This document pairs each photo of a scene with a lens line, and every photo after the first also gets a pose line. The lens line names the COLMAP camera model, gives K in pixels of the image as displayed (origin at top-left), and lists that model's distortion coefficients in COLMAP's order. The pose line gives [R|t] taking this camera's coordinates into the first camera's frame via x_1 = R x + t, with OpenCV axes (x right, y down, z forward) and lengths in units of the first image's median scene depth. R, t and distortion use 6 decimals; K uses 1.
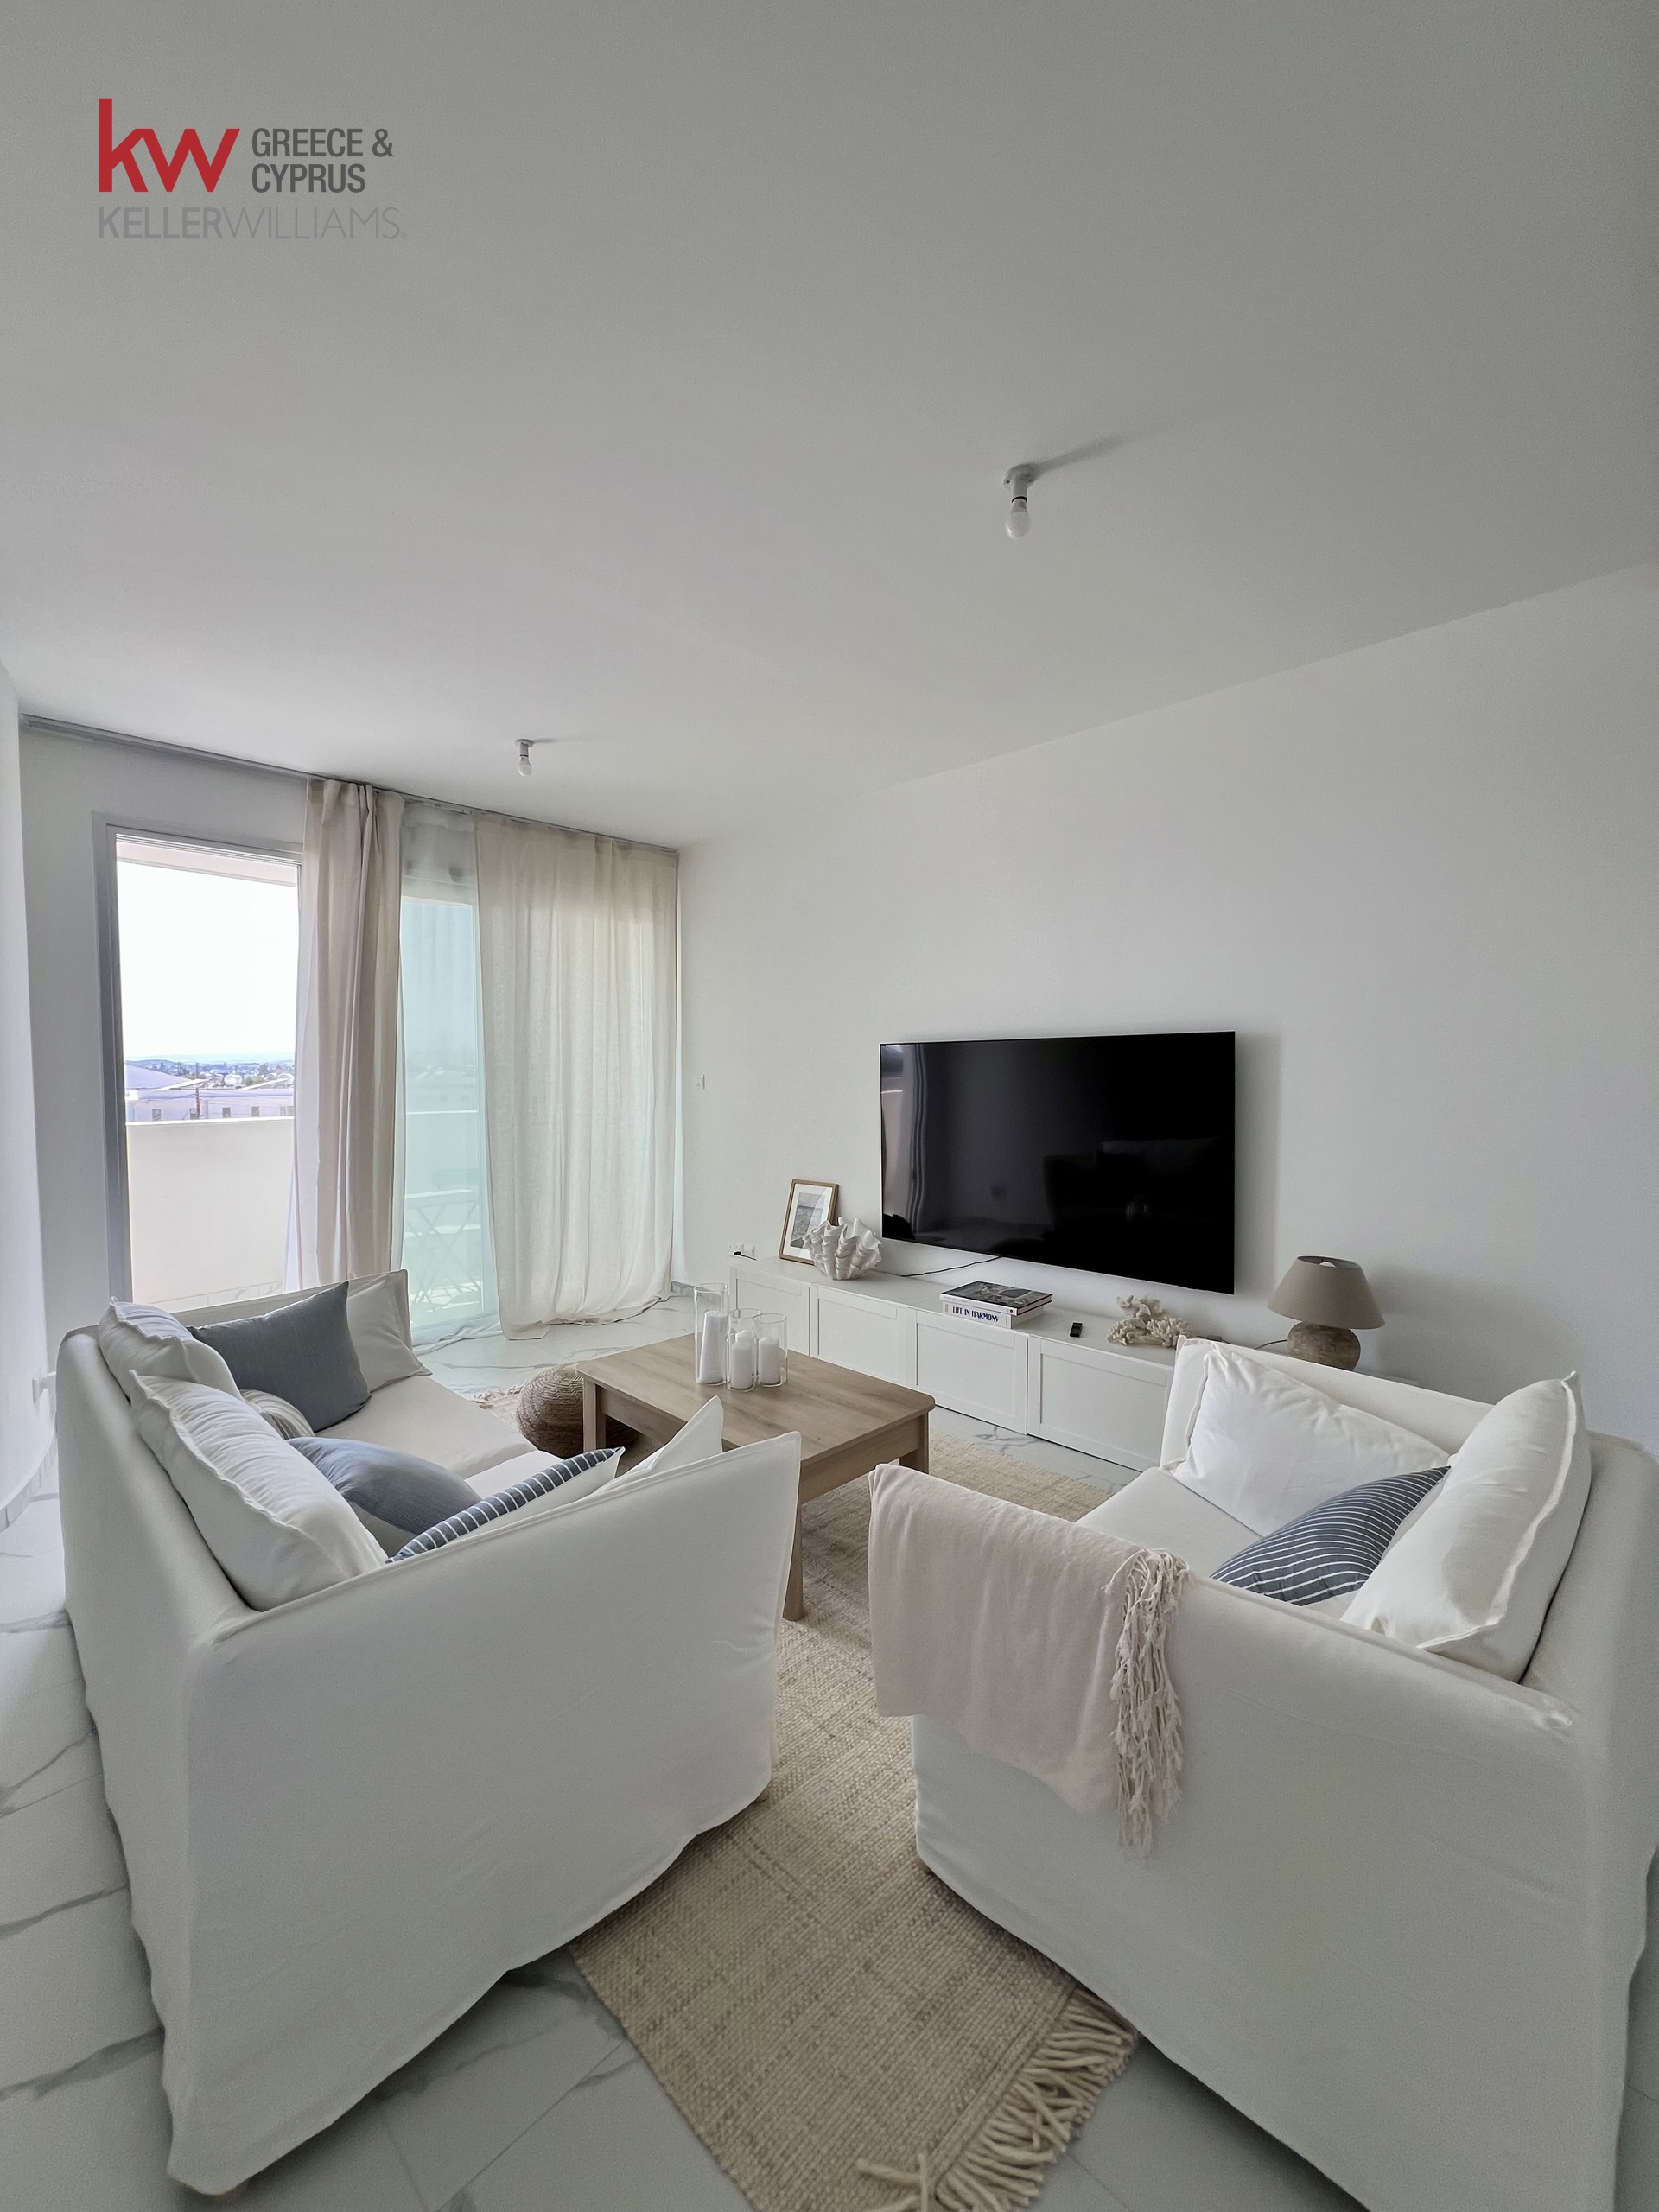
lens RADIAL K [[883.8, 0, 837.7], [0, 883.8, 1096.4], [0, 0, 1]] dist [-0.011287, 0.000185]
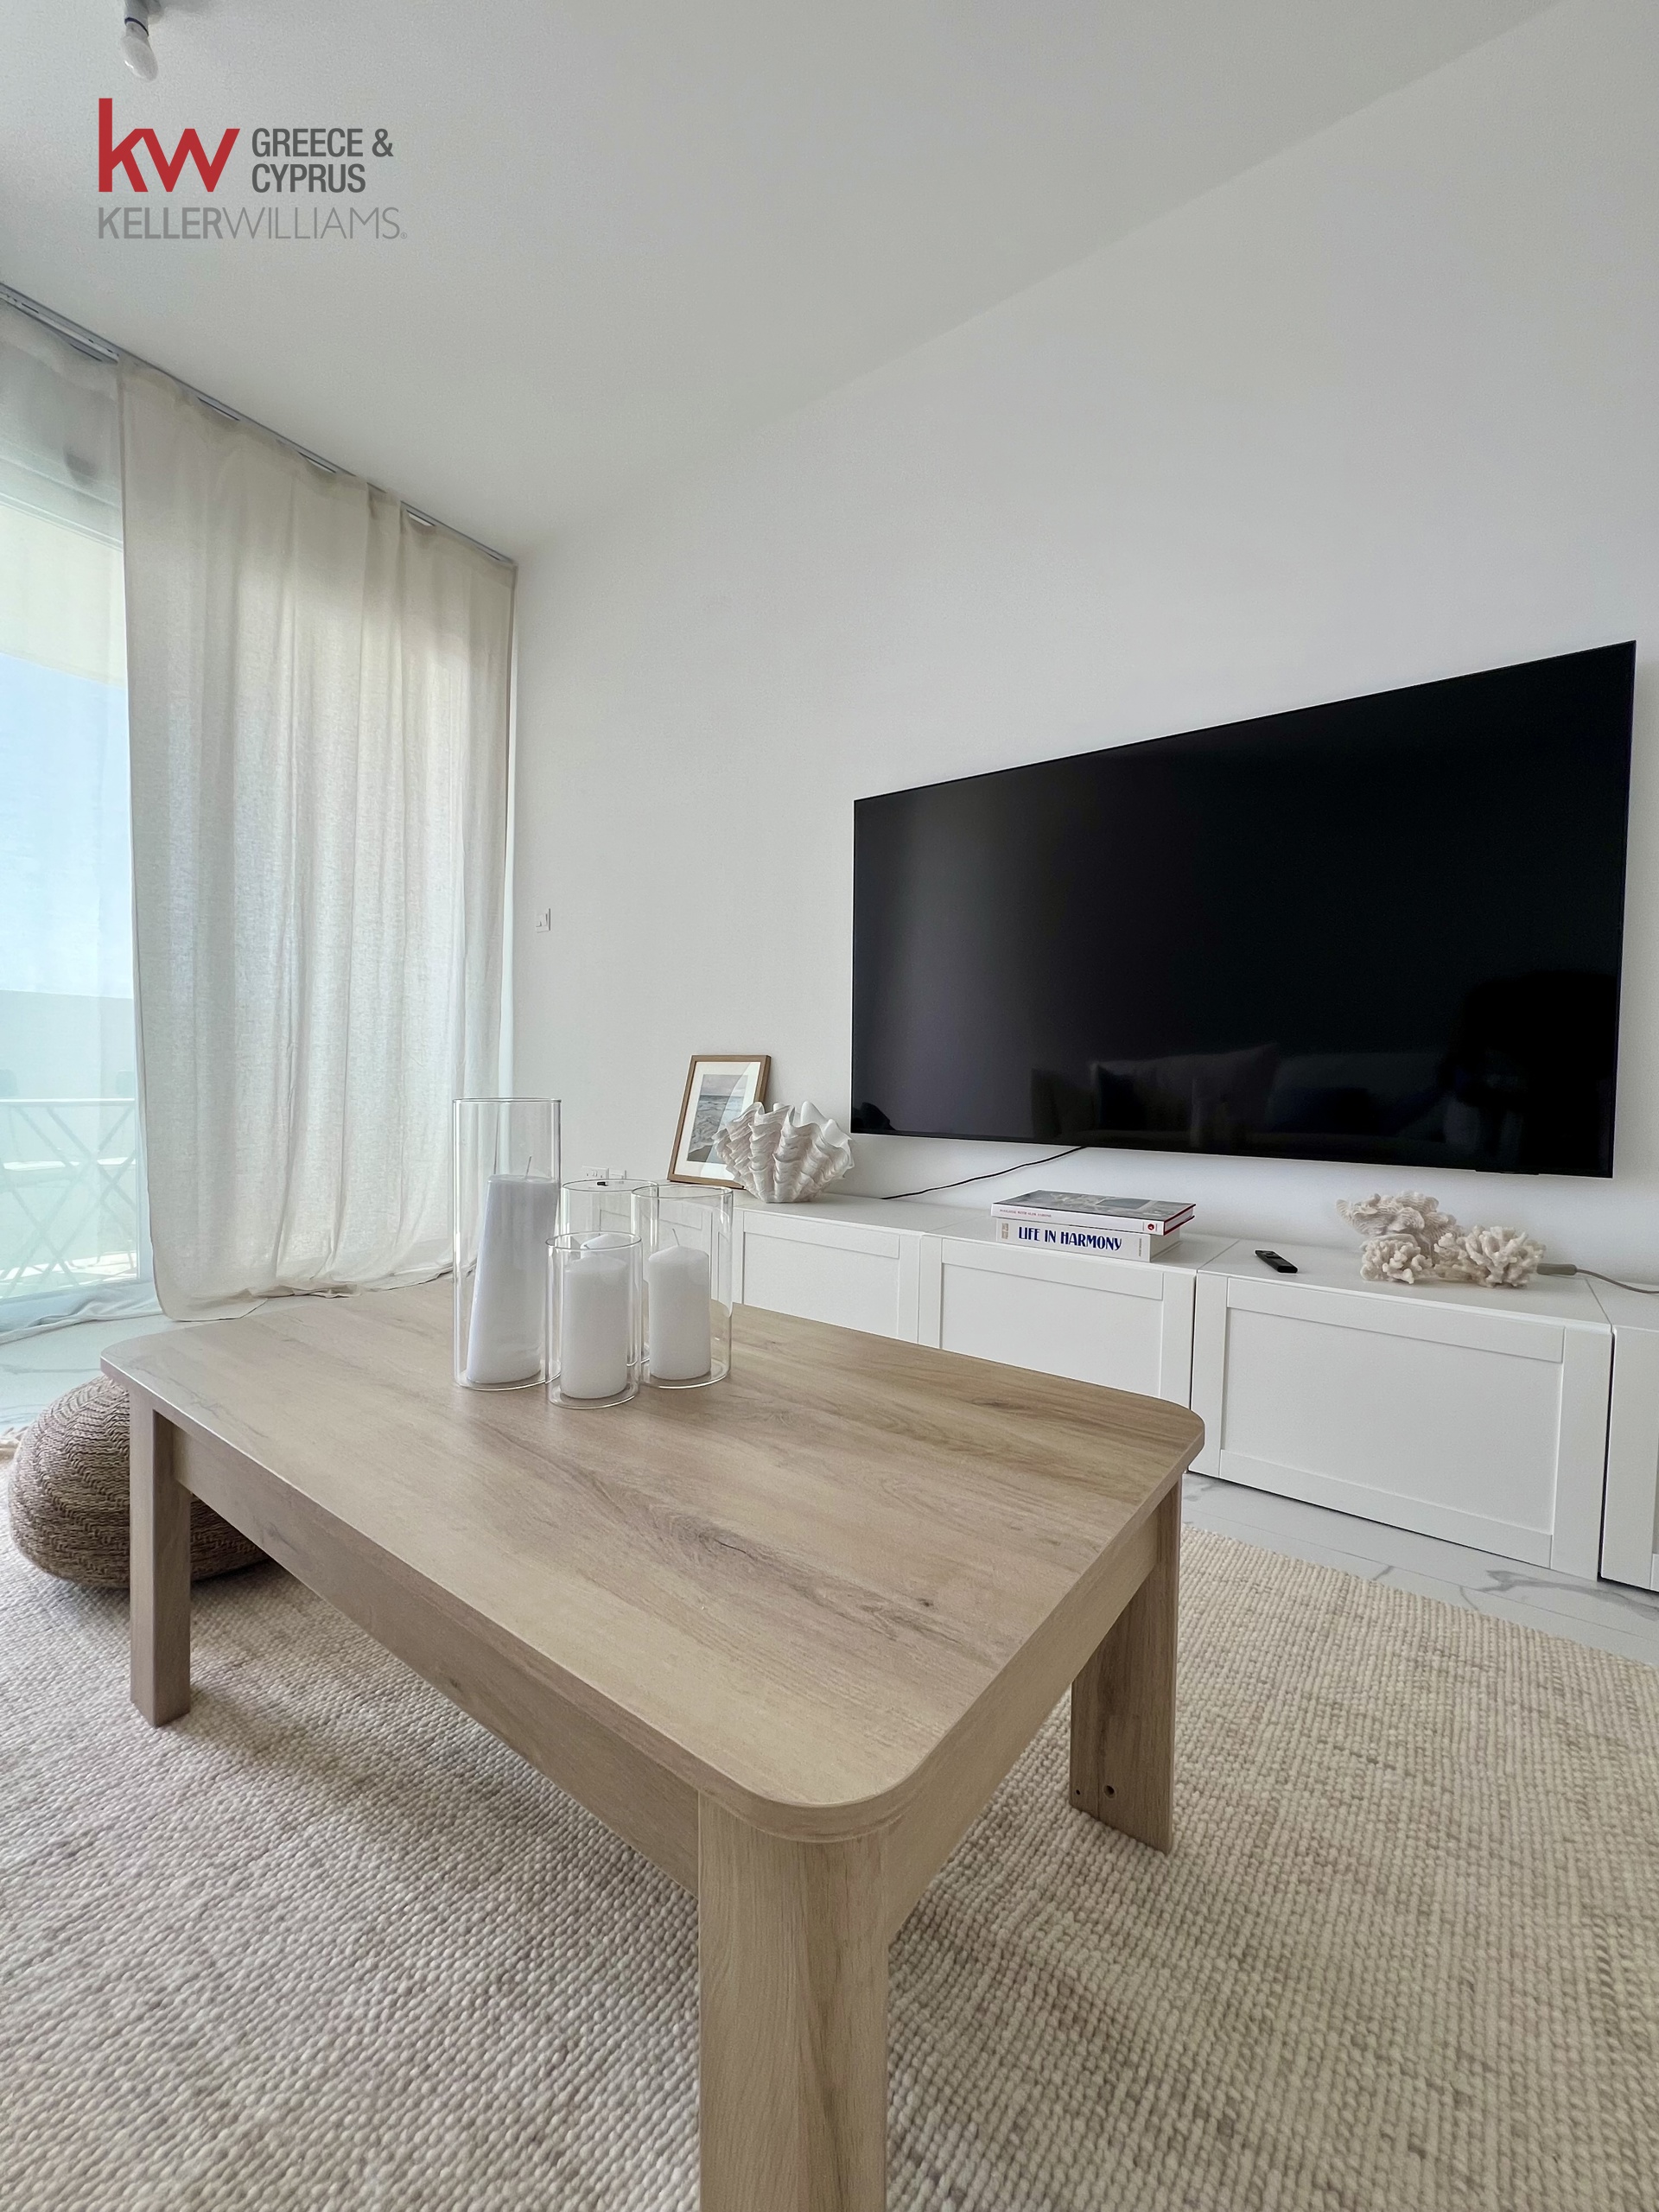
lens RADIAL K [[883.8, 0, 838.9], [0, 883.8, 1107.1], [0, 0, 1]] dist [-0.011287, 0.000185]
pose [[0.989266, 0.015464, 0.145304, -0.043560], [-0.016680, 0.999835, 0.007153, 0.140588], [-0.145170, -0.009499, 0.989361, 0.425965]]
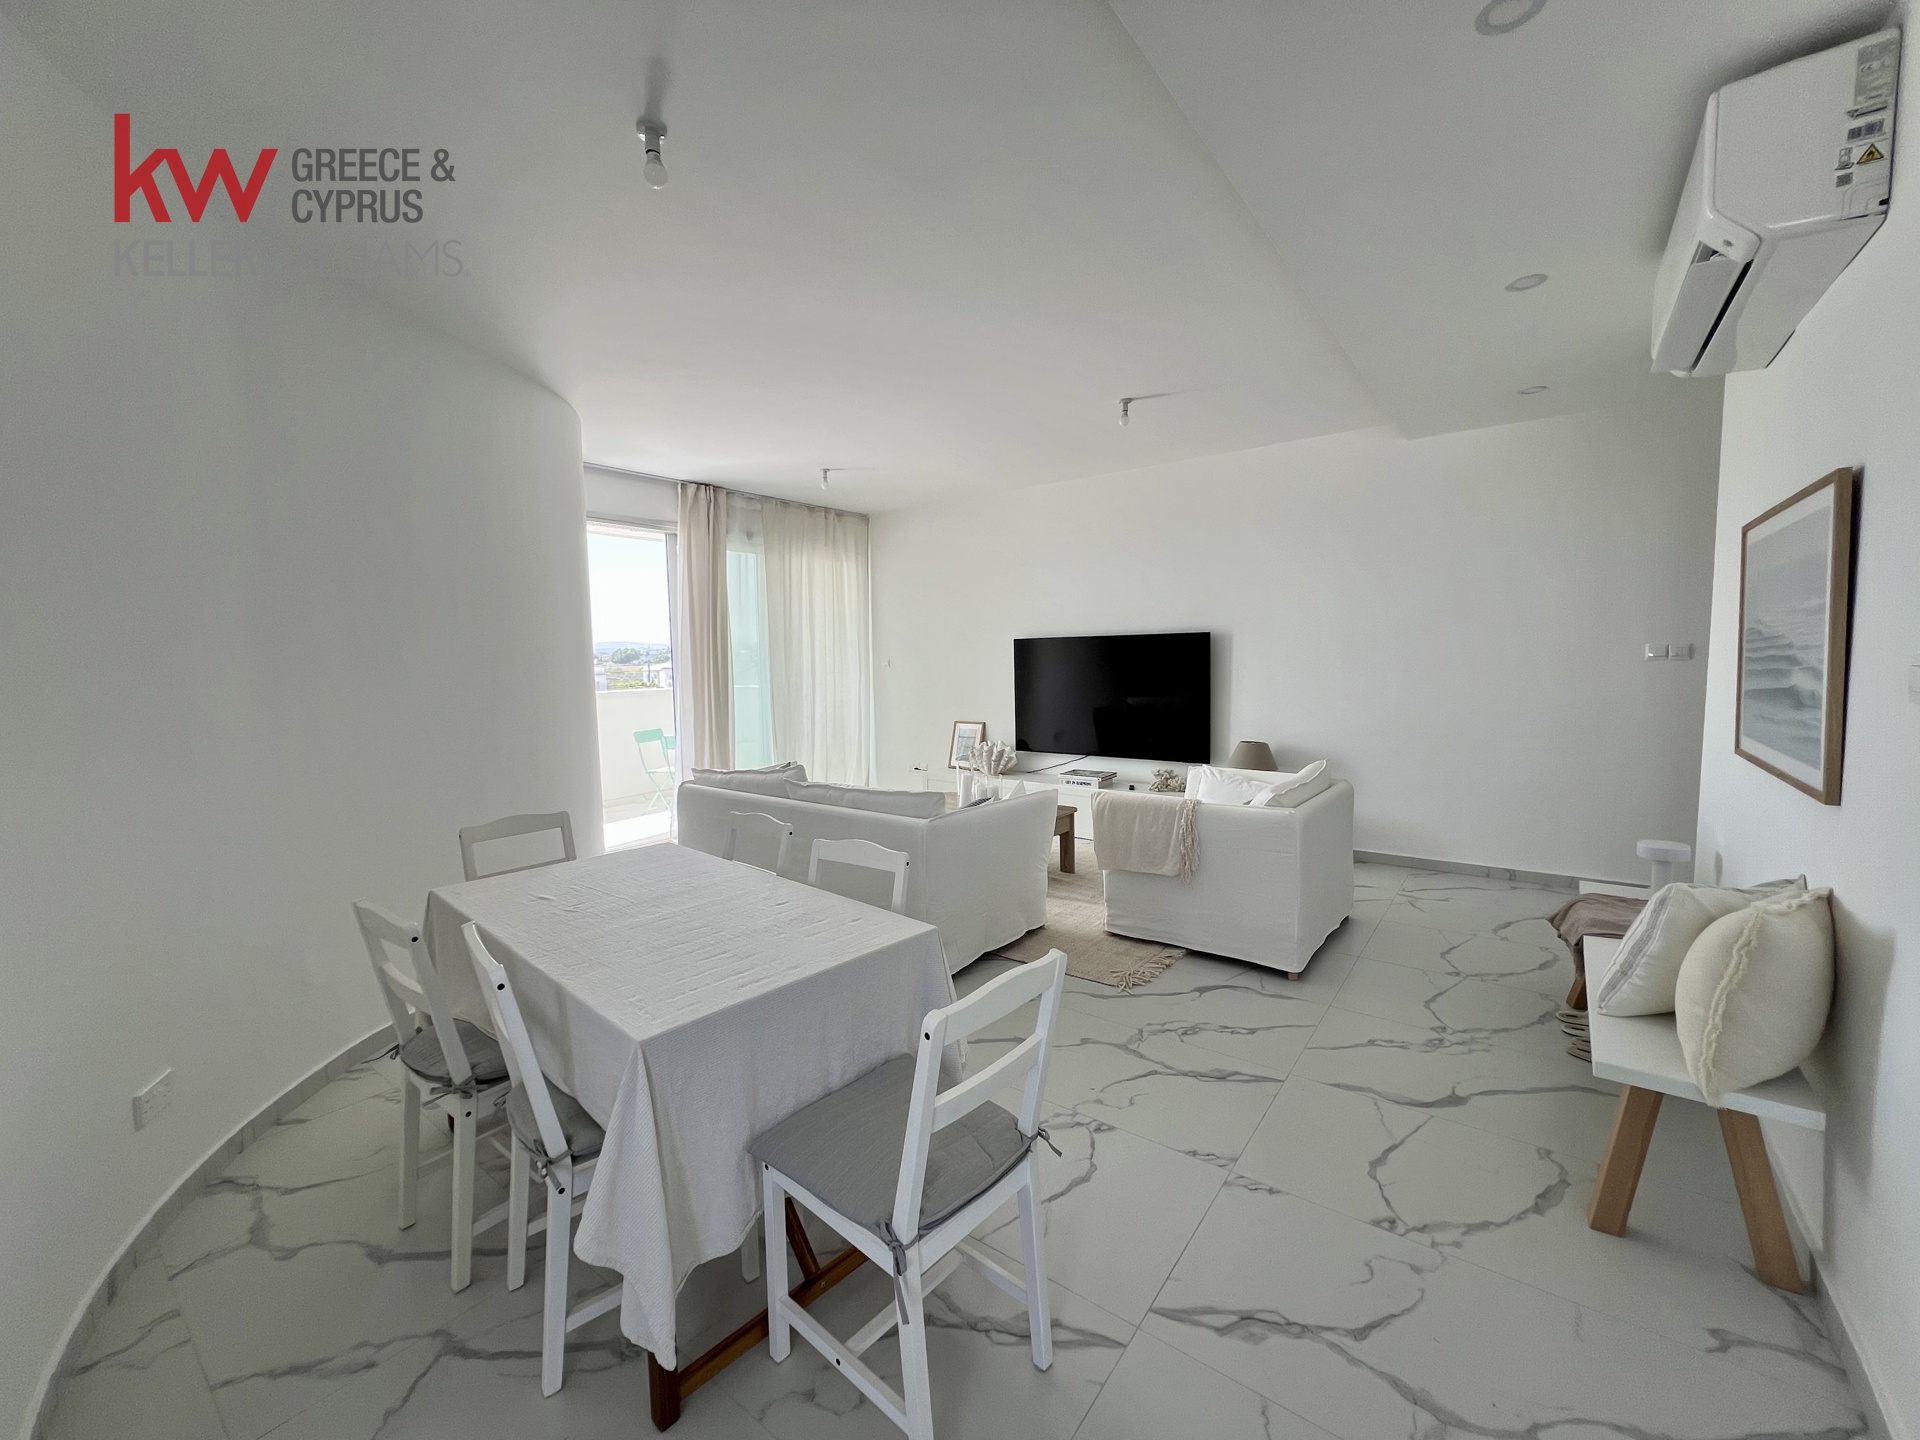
lens RADIAL K [[767.1, 0, 964.9], [0, 767.1, 704.2], [0, 0, 1]] dist [-0.011287, 0.000185]
pose [[0.992754, -0.017095, 0.118942, -0.230259], [0.013384, 0.999401, 0.031922, 0.019319], [-0.119416, -0.030098, 0.992388, -0.490800]]
